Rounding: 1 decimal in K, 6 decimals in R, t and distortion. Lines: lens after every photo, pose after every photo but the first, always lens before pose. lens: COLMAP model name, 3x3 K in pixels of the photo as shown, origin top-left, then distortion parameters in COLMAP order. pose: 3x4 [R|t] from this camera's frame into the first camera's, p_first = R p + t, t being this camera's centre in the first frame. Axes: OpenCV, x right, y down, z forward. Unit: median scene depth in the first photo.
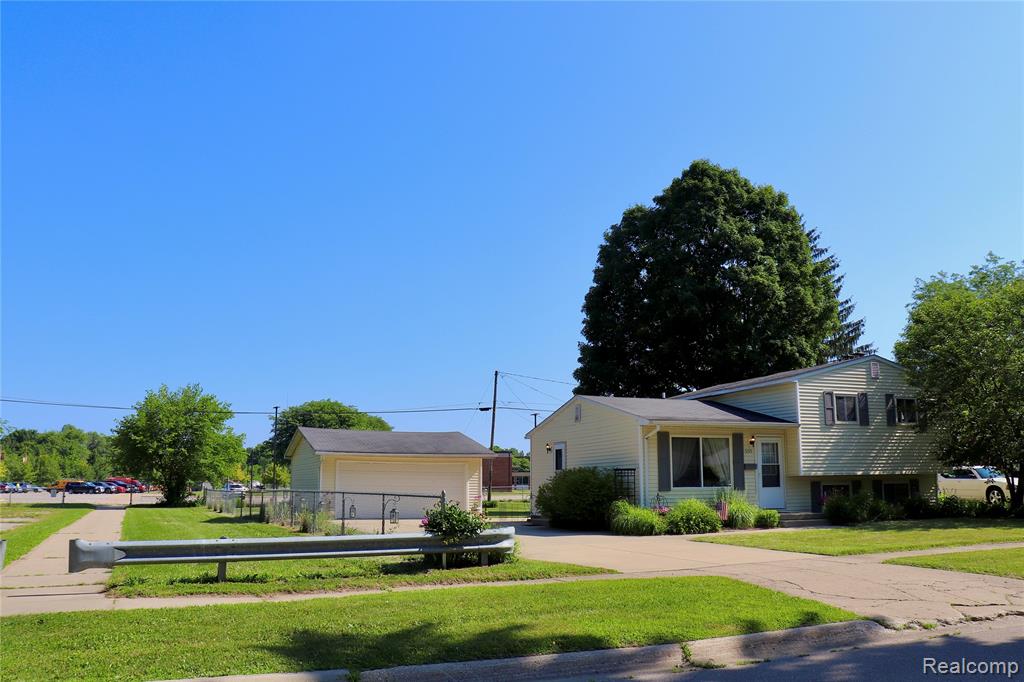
lens RADIAL K [[840.5, 0, 512.0], [0, 840.5, 341.0], [0, 0, 1]] dist [-0.167241, 0.150495]
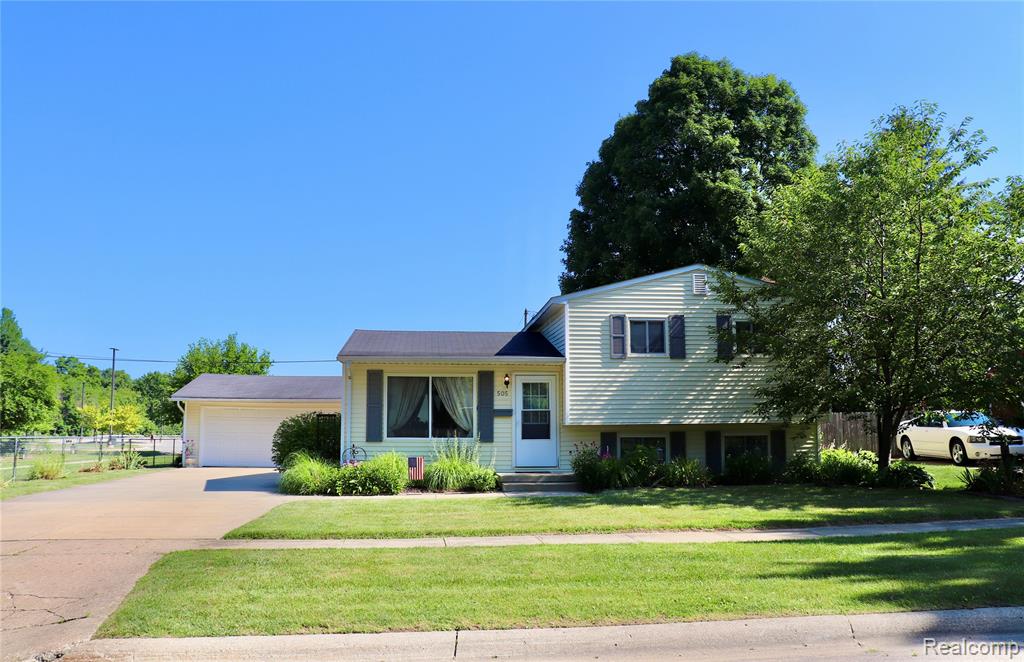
lens RADIAL K [[833.9, 0, 493.4], [0, 833.9, 308.9], [0, 0, 1]] dist [-0.123705, 0.005146]
pose [[0.957505, -0.040945, -0.285496, 0.467291], [0.047858, 0.998705, 0.017274, 0.035089], [0.284419, -0.030204, 0.958224, 0.217199]]
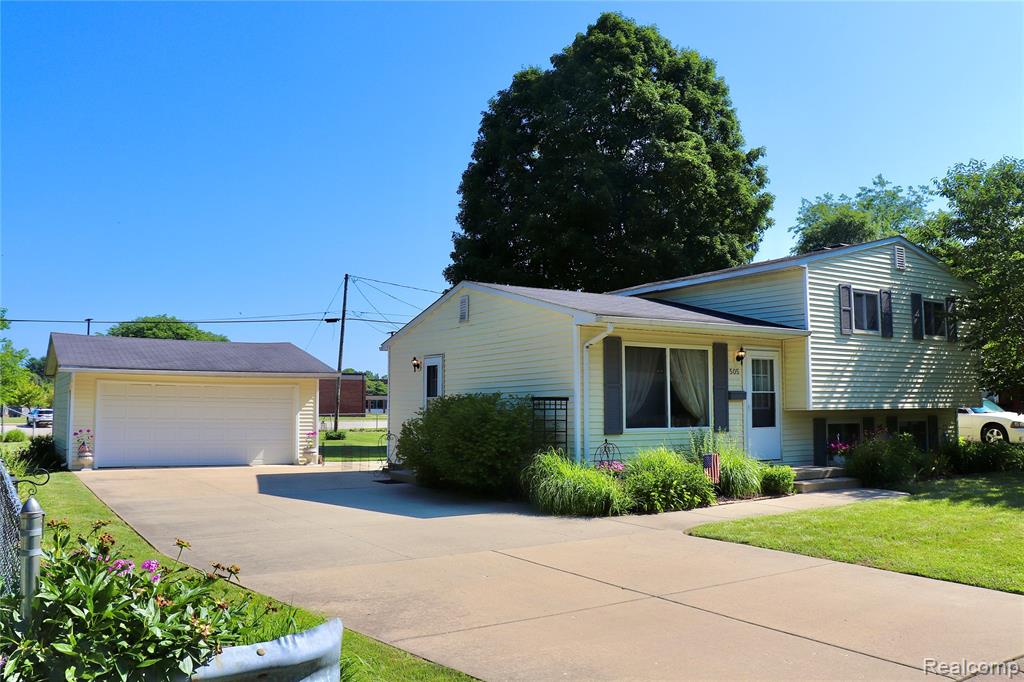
lens RADIAL K [[840.5, 0, 512.0], [0, 840.5, 341.0], [0, 0, 1]] dist [-0.167241, 0.150495]
pose [[0.985318, 0.014886, 0.170079, 0.005521], [-0.030112, 0.995727, 0.087296, 0.053791], [-0.168053, -0.091136, 0.981556, 0.366704]]
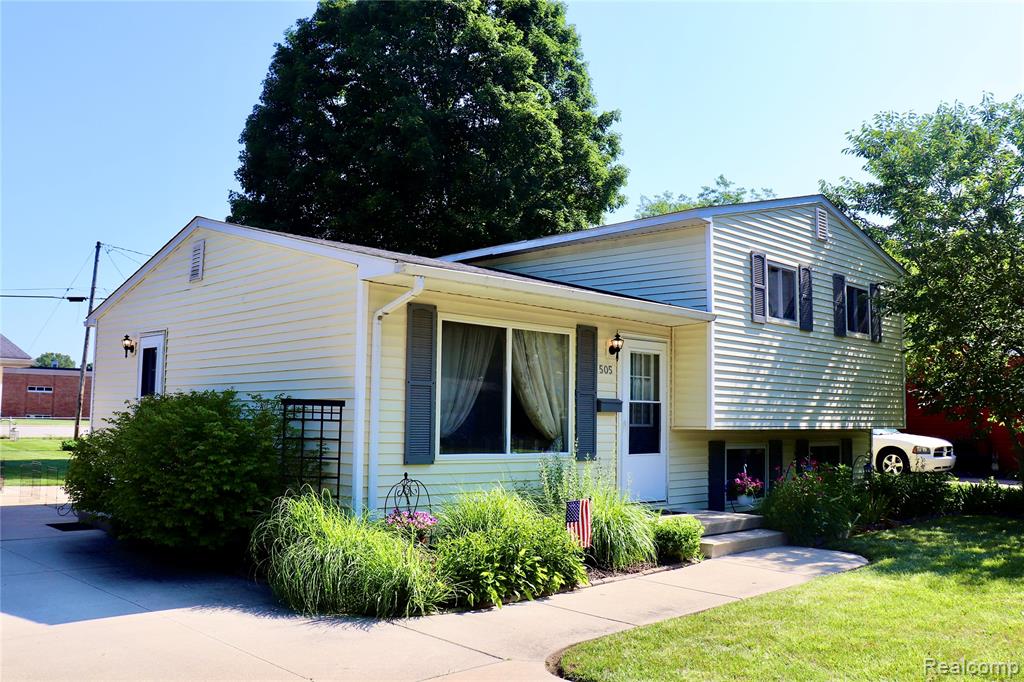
lens RADIAL K [[900.4, 0, 512.0], [0, 900.4, 341.0], [0, 0, 1]] dist [-0.123504, 0.008388]
pose [[0.926372, 0.050953, 0.373147, 0.061540], [-0.082750, 0.994131, 0.069687, 0.082905], [-0.367407, -0.095434, 0.925151, 0.542078]]
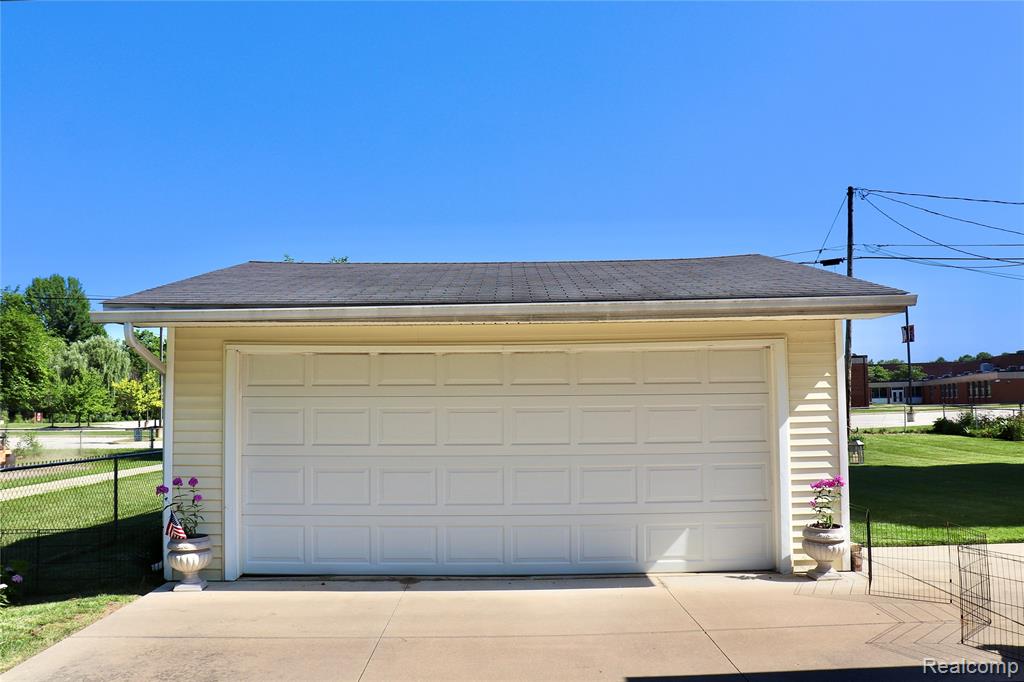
lens RADIAL K [[856.2, 0, 512.0], [0, 856.2, 341.0], [0, 0, 1]] dist [-0.152135, 0.111696]
pose [[0.923500, -0.039822, -0.381525, -0.040375], [0.077952, 0.993326, 0.085009, 0.150178], [0.375594, -0.108247, 0.920441, 0.943538]]
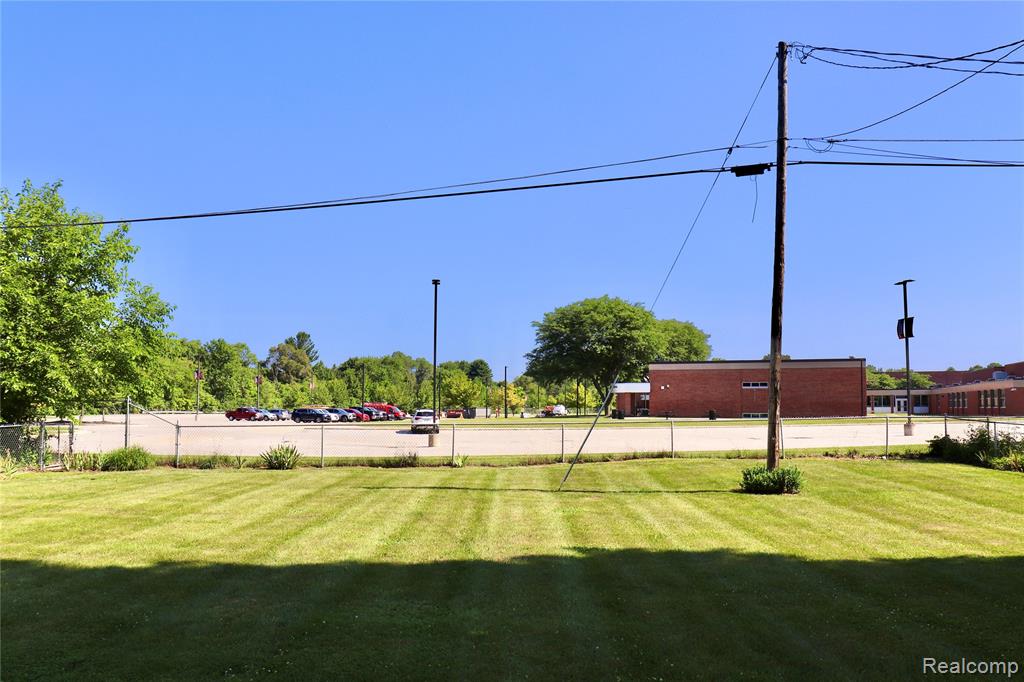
lens RADIAL K [[840.5, 0, 512.0], [0, 840.5, 341.0], [0, 0, 1]] dist [-0.167241, 0.150495]
pose [[0.916474, -0.027359, -0.399158, 0.013831], [0.063856, 0.994873, 0.078425, 0.244016], [0.394966, -0.097363, 0.913522, 1.462695]]
